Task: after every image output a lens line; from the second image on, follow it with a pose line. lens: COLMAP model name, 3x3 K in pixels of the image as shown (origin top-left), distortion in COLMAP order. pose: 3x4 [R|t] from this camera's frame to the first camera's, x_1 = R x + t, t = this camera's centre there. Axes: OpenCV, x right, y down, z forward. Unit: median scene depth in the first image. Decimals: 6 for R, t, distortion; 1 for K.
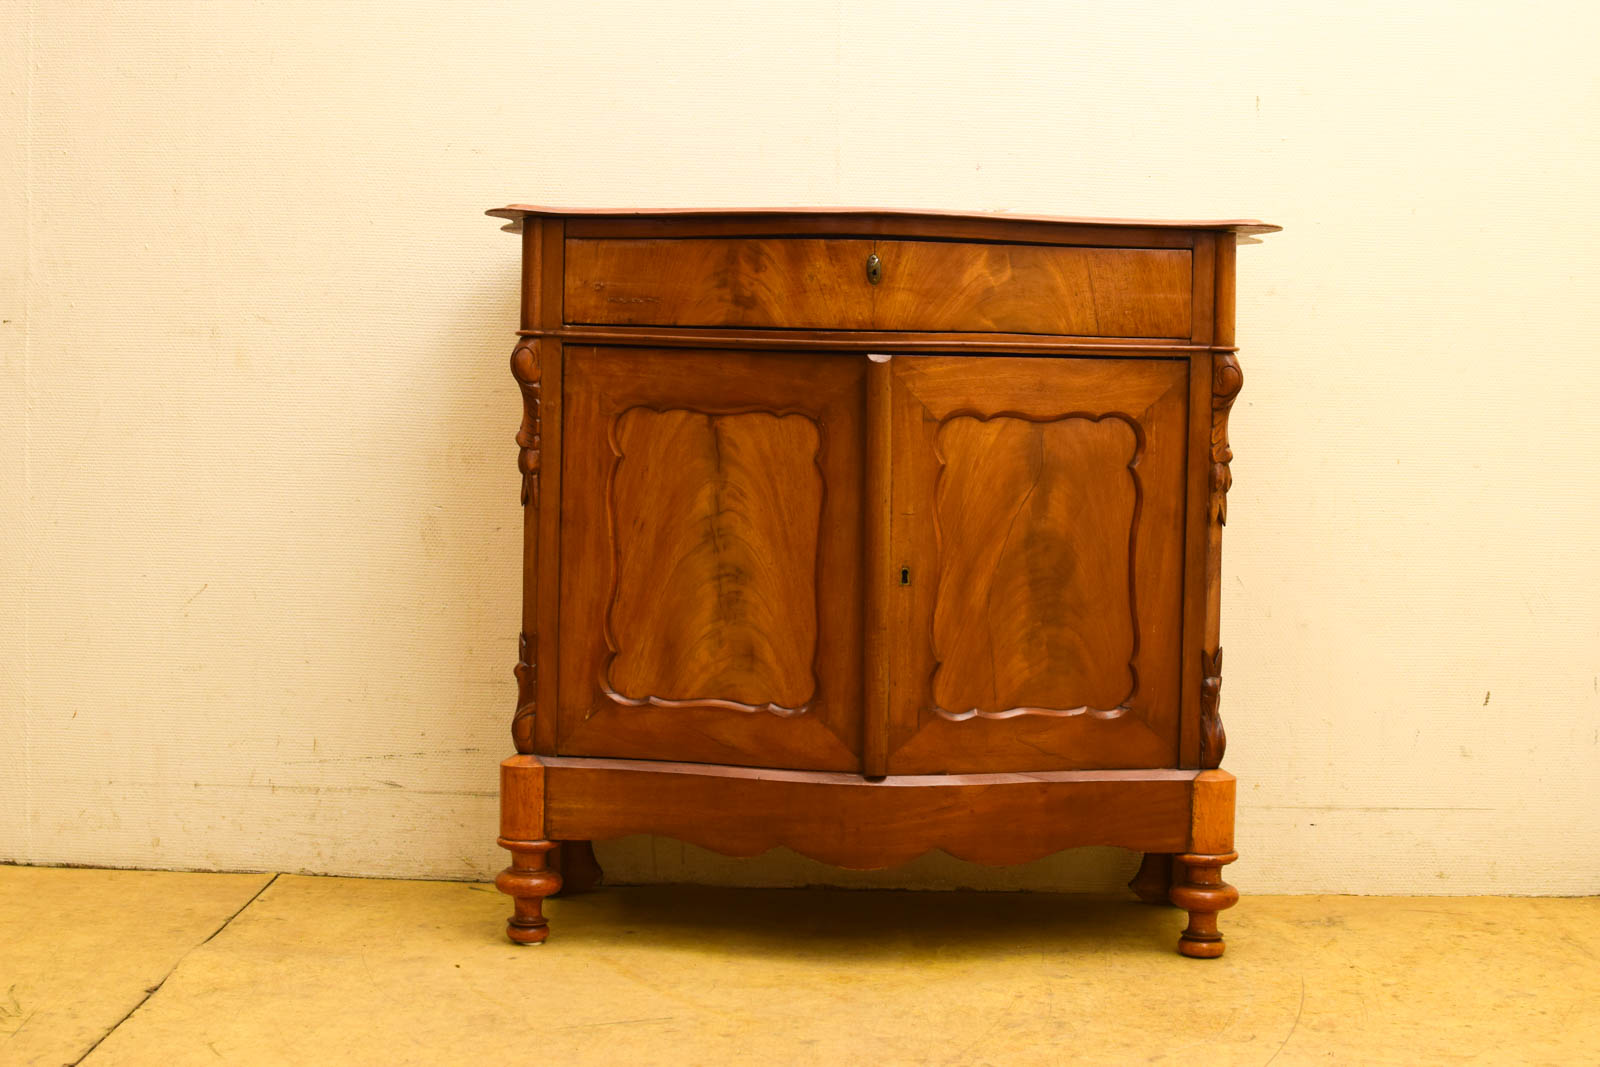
lens RADIAL K [[2451.7, 0, 801.7], [0, 2451.7, 536.0], [0, 0, 1]] dist [-0.133286, 0.000000]
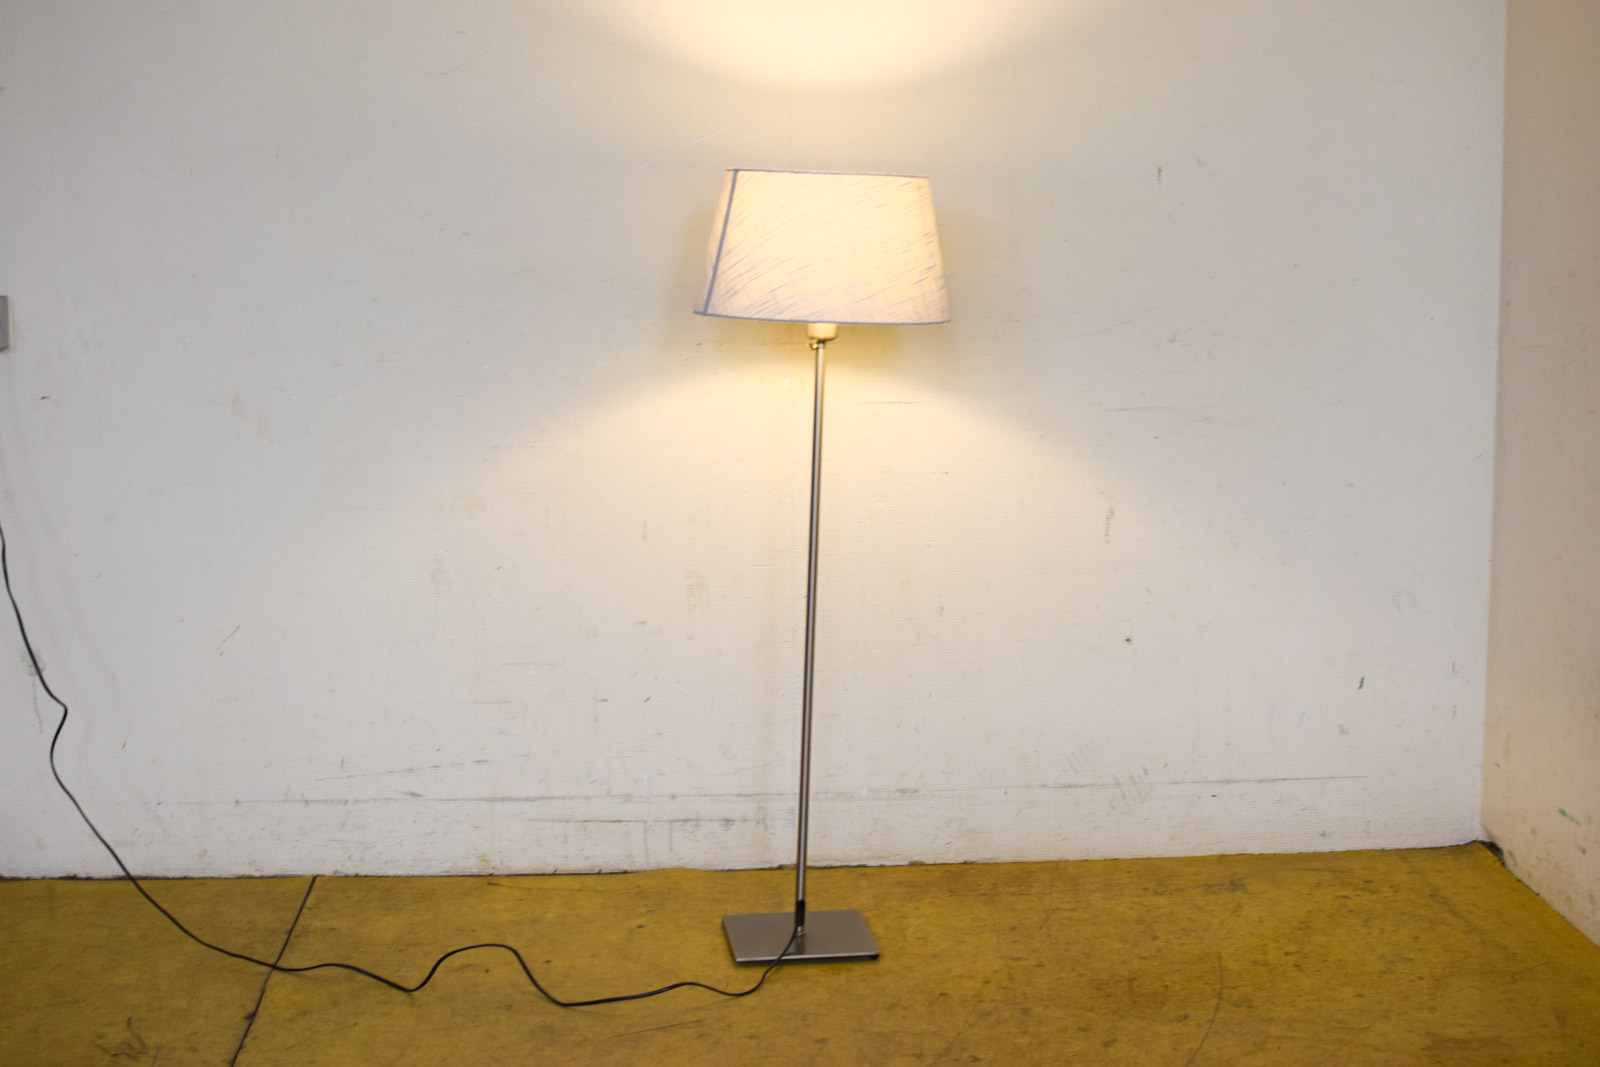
lens RADIAL K [[2451.7, 0, 806.9], [0, 2451.7, 539.9], [0, 0, 1]] dist [-0.133286, 0.000000]
pose [[0.996713, -0.035084, 0.073029, -0.072074], [0.028642, 0.995756, 0.087460, -0.123664], [-0.075788, -0.085080, 0.993488, -0.146742]]
